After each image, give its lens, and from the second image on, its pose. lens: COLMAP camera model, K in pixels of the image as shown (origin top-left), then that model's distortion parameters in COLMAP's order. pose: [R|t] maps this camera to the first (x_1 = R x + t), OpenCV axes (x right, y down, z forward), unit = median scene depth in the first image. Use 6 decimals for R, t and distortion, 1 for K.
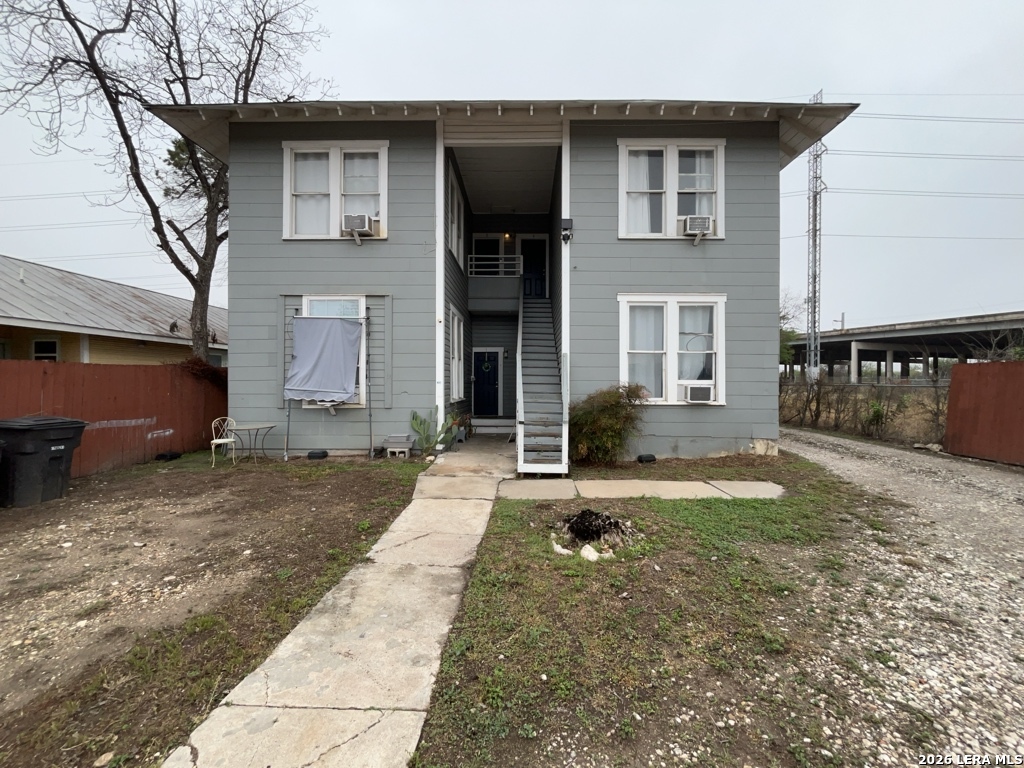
lens RADIAL K [[412.6, 0, 518.3], [0, 412.6, 384.5], [0, 0, 1]] dist [-0.003586, -0.000493]
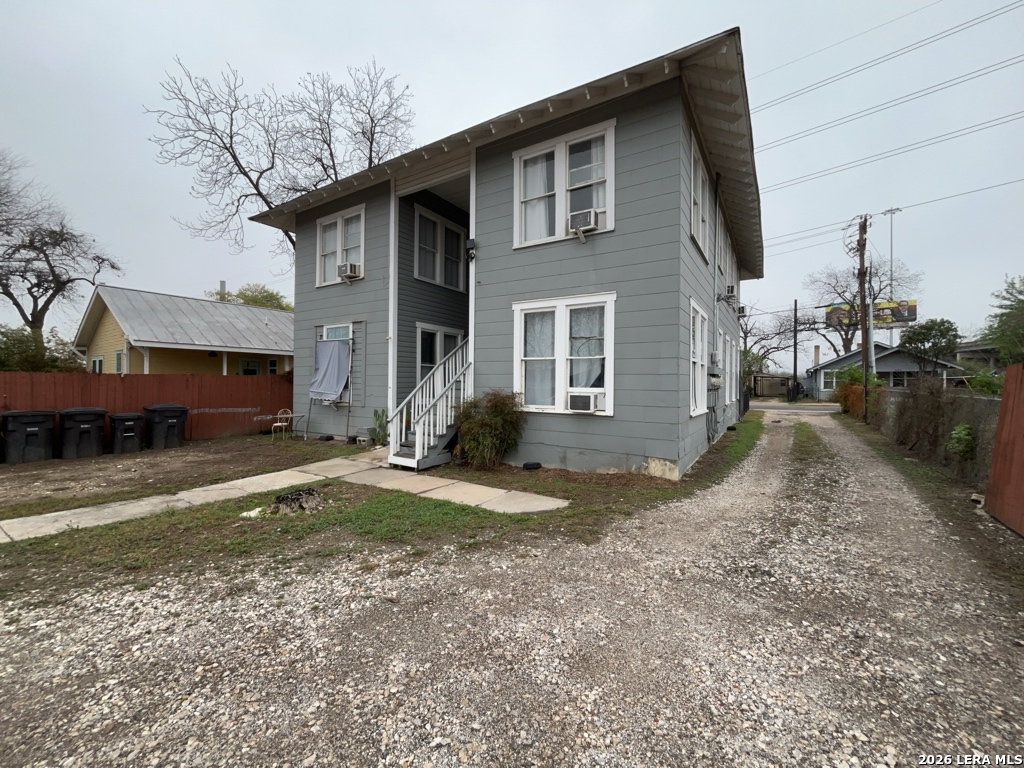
lens RADIAL K [[412.6, 0, 514.6], [0, 412.6, 384.8], [0, 0, 1]] dist [-0.003586, -0.000493]
pose [[0.855965, 0.006493, -0.516993, 0.778051], [-0.009360, 0.999952, -0.002939, -0.013046], [0.516949, 0.007355, 0.855985, 0.124387]]
